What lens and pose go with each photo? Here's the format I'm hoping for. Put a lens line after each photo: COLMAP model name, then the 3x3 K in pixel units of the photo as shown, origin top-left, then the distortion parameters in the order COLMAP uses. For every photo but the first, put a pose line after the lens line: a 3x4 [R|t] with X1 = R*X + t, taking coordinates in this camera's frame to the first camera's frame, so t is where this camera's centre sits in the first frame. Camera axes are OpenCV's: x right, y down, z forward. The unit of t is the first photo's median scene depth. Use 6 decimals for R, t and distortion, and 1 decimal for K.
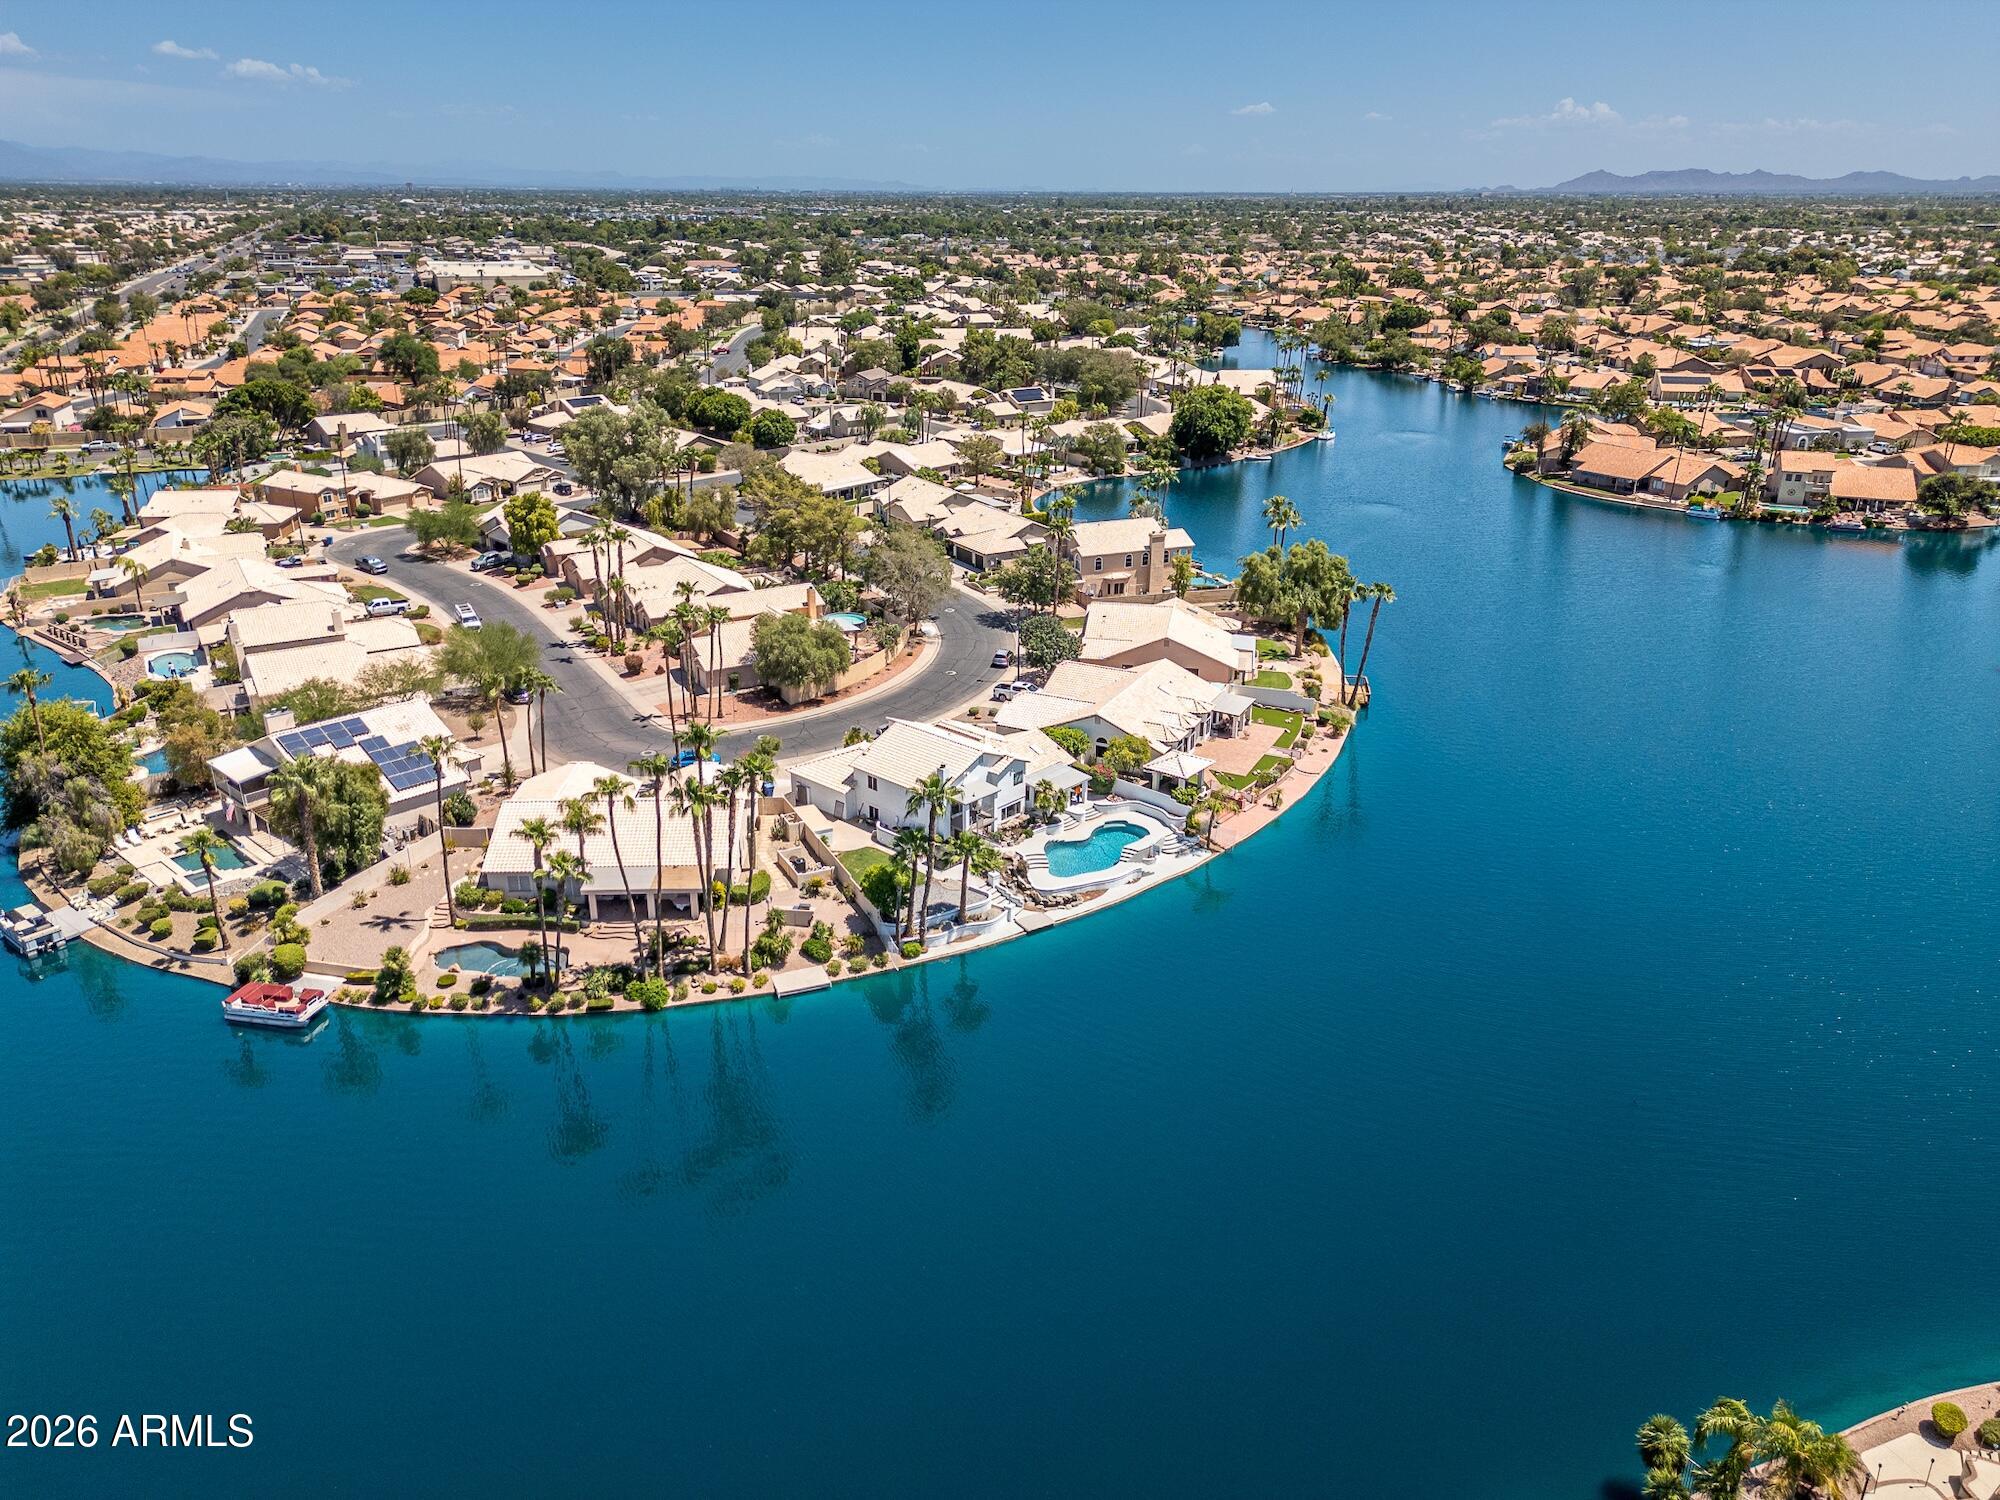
lens RADIAL K [[1404.1, 0, 995.4], [0, 1404.1, 748.1], [0, 0, 1]] dist [0.063917, -0.061150]
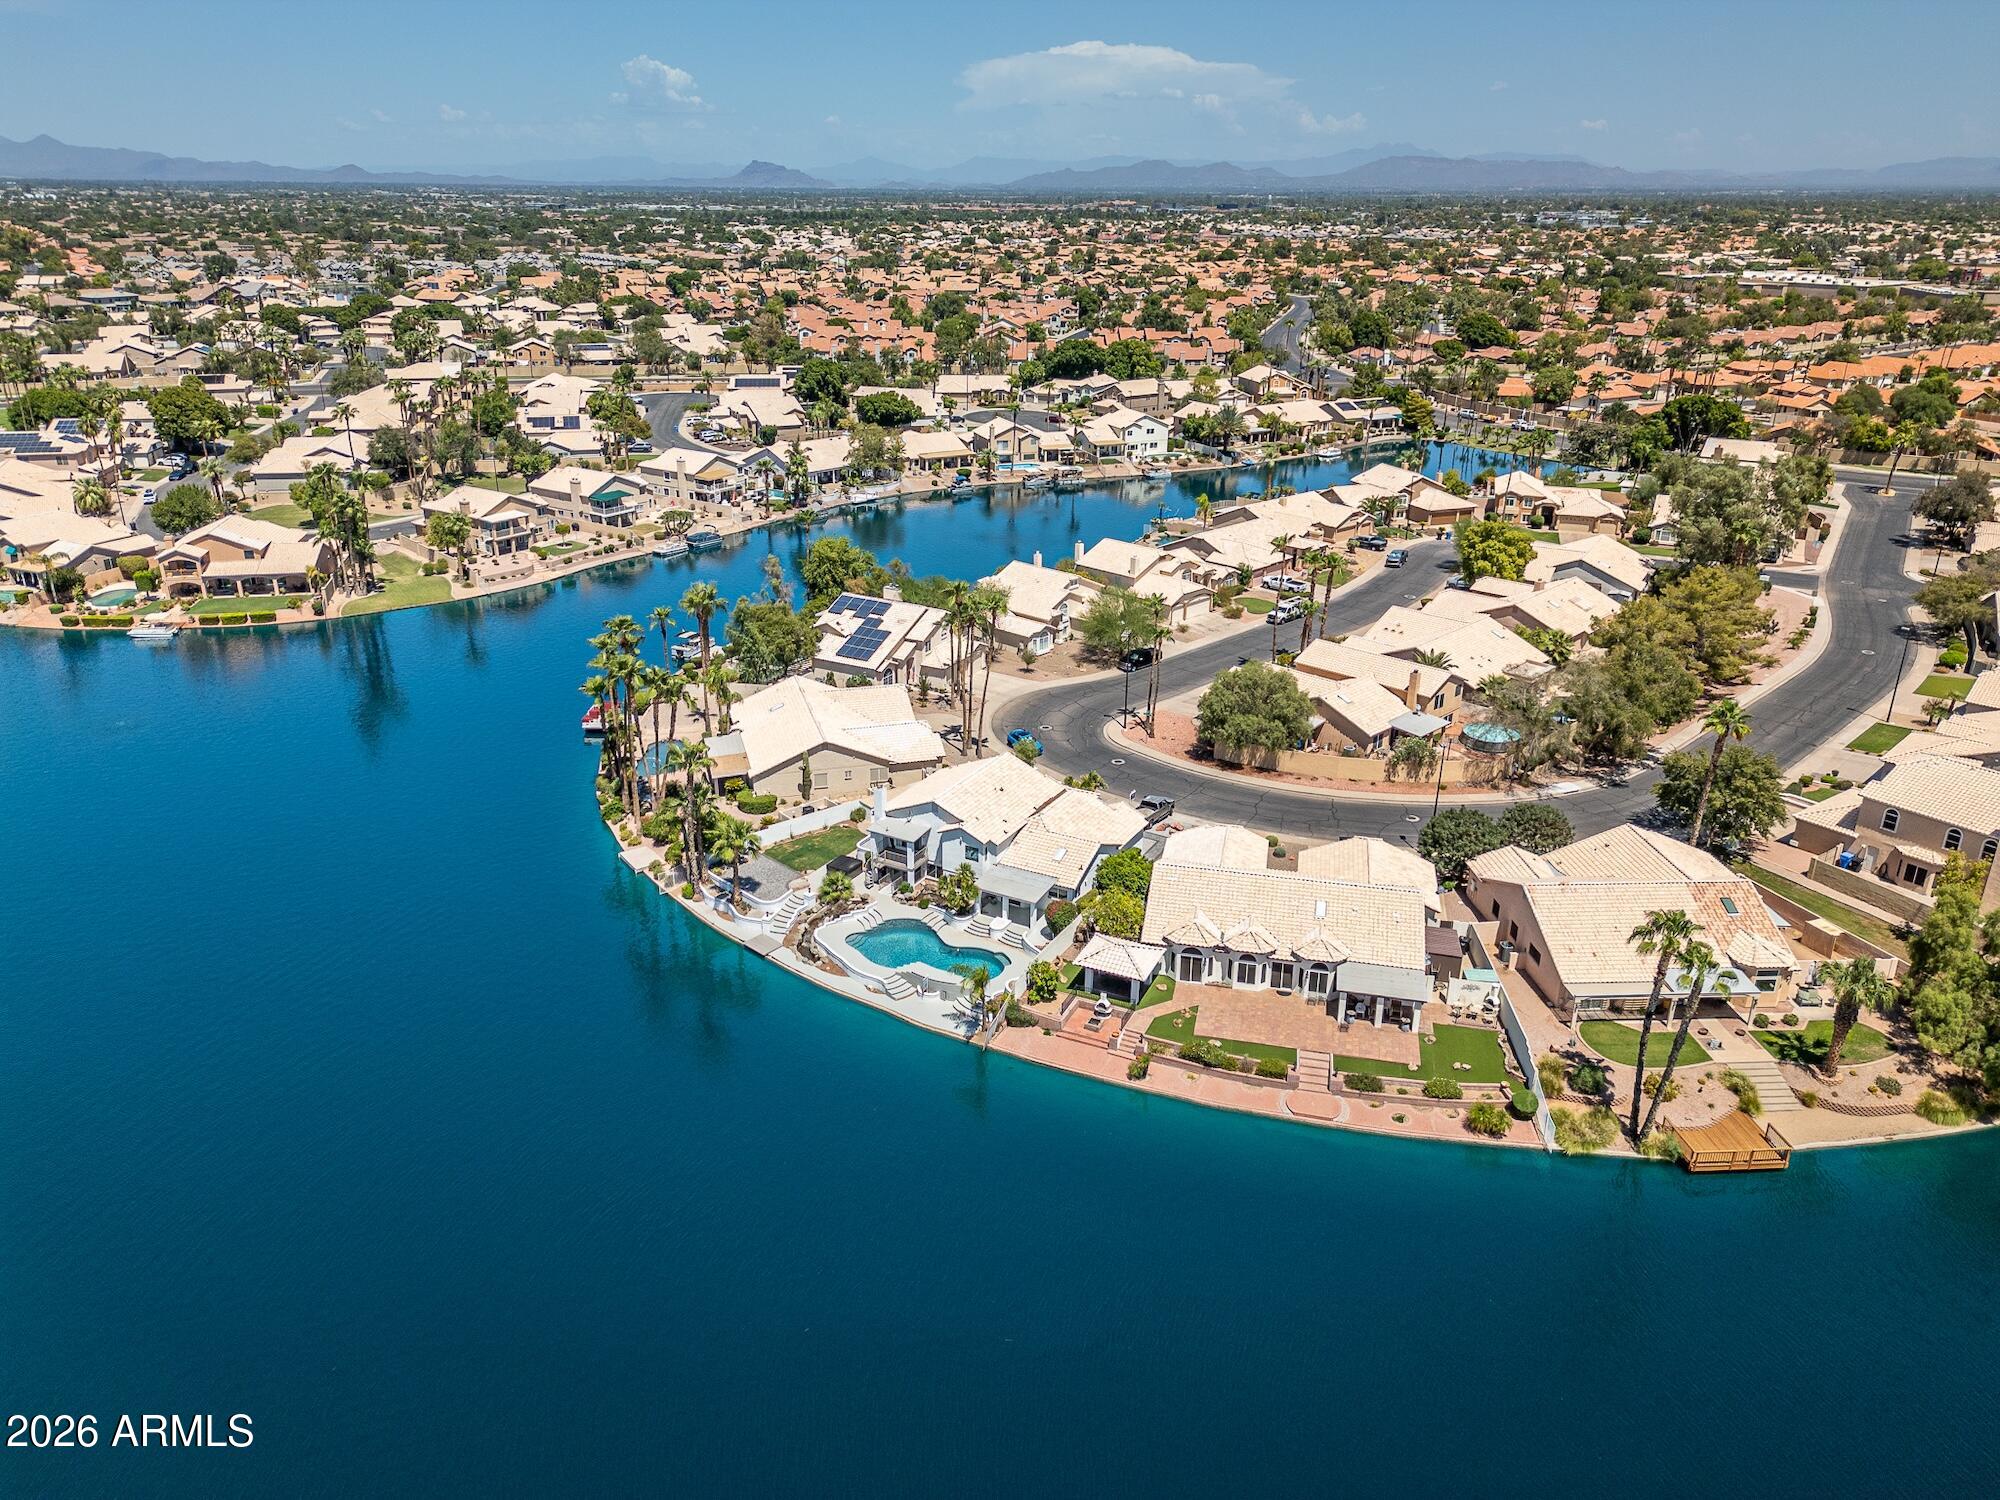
lens RADIAL K [[1404.1, 0, 995.4], [0, 1404.1, 748.1], [0, 0, 1]] dist [0.063917, -0.061150]
pose [[0.235508, 0.356007, -0.904320, 0.621097], [-0.361878, 0.895705, 0.258373, -0.212469], [0.901987, 0.266404, 0.339776, 0.539991]]
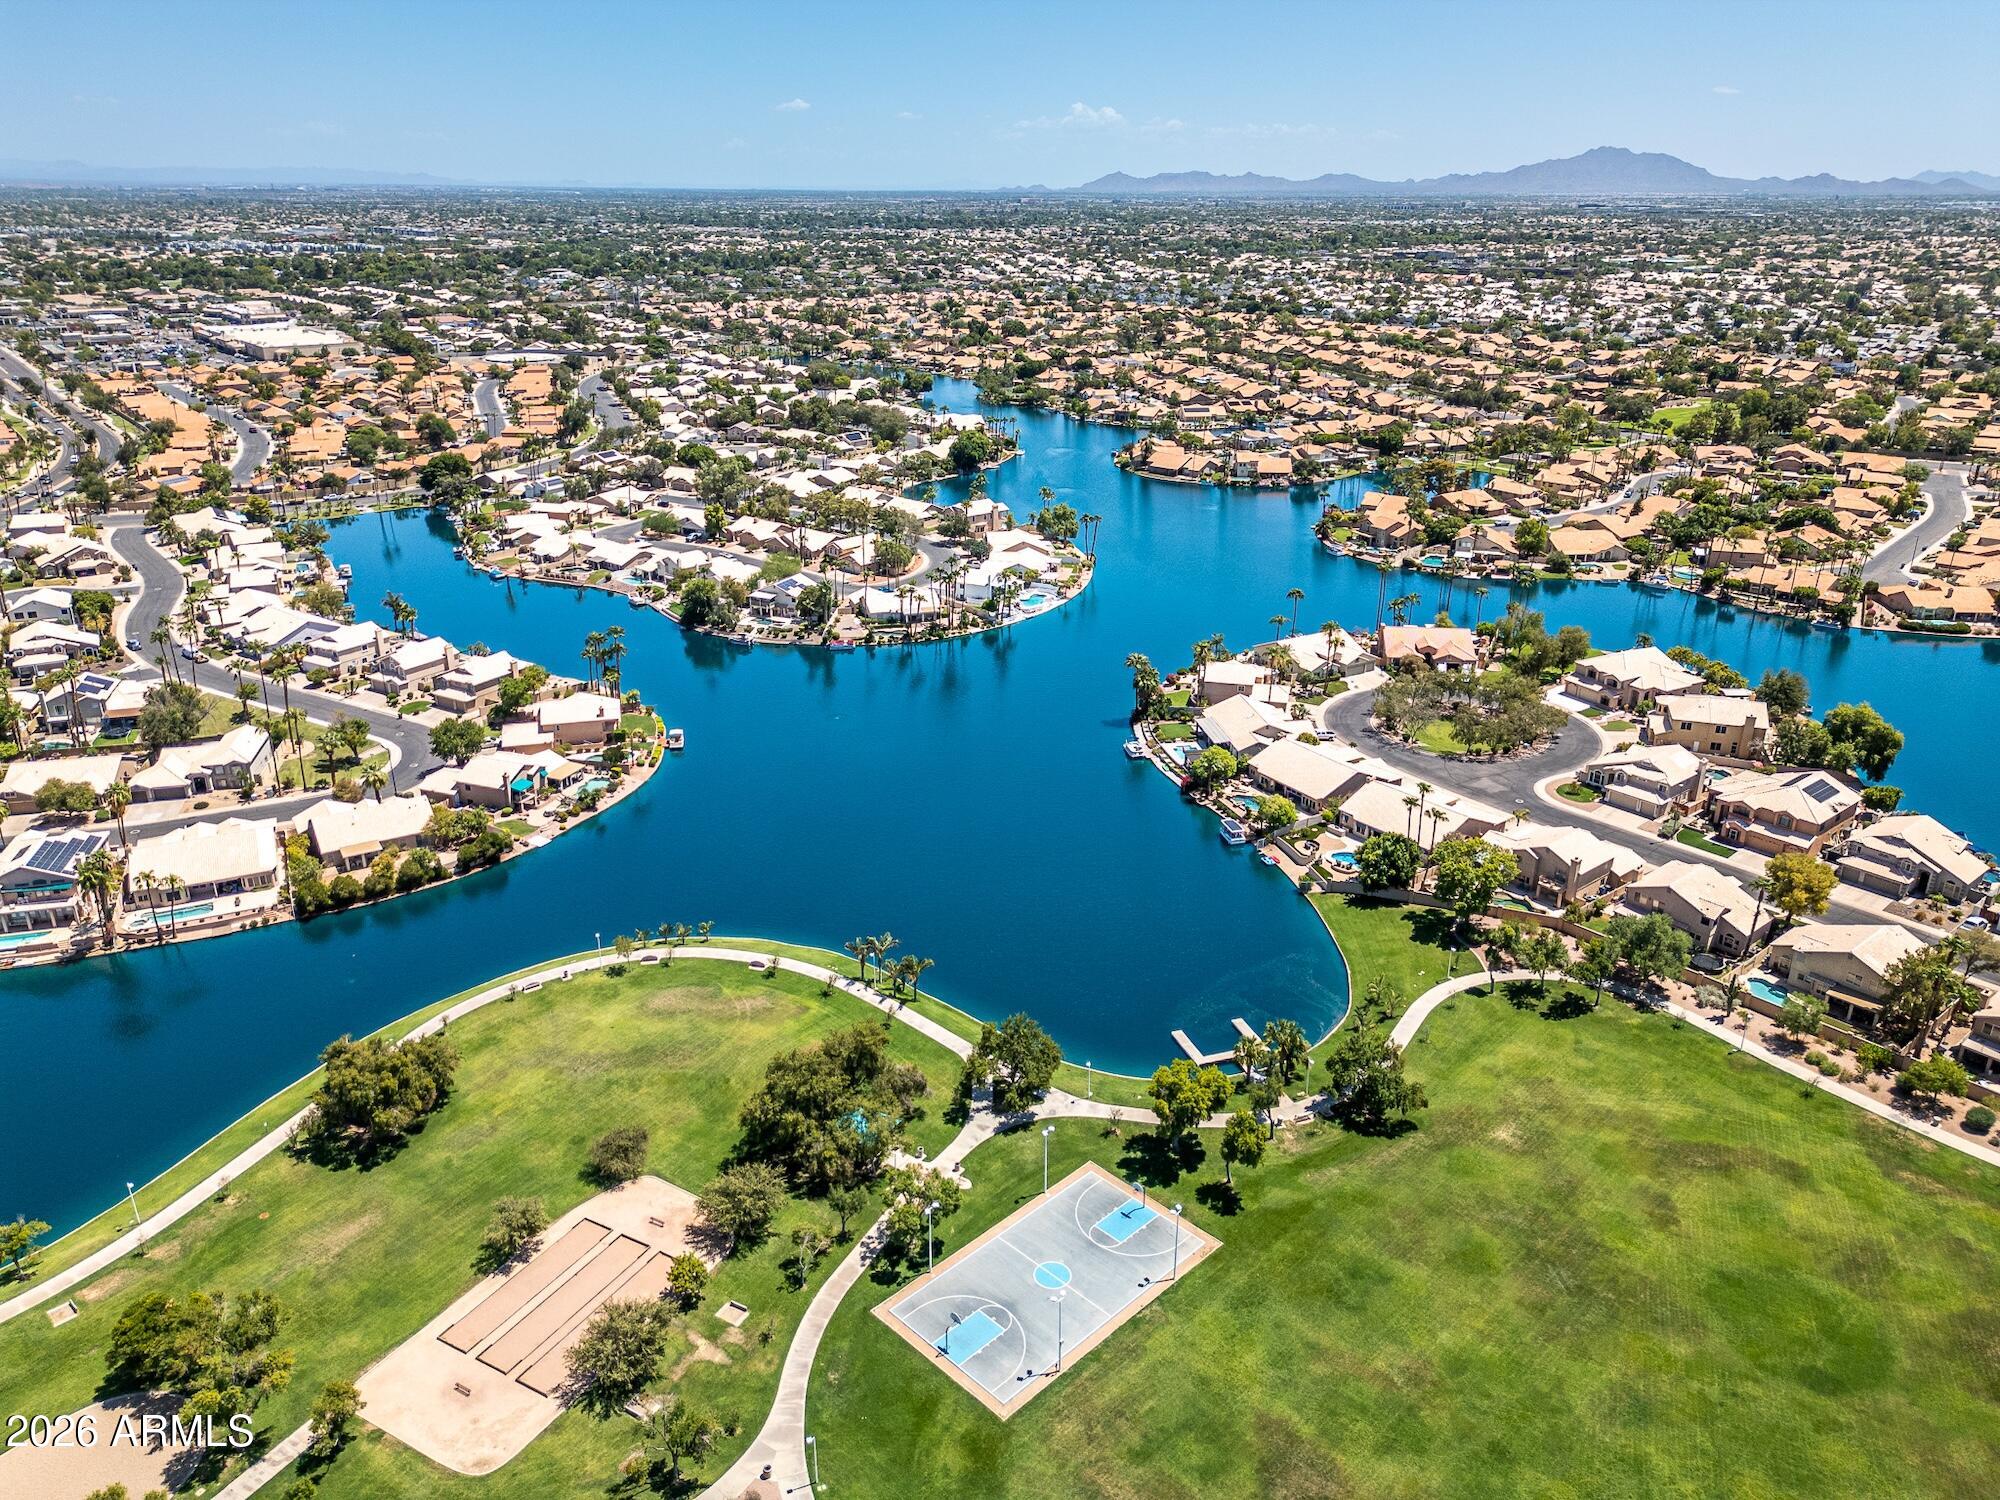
lens RADIAL K [[1404.1, 0, 995.4], [0, 1404.1, 748.1], [0, 0, 1]] dist [0.063917, -0.061150]
pose [[0.956656, -0.109312, 0.269928, -0.693426], [0.108166, 0.993948, 0.019162, 0.255186], [-0.270389, 0.010865, 0.962690, -1.557945]]
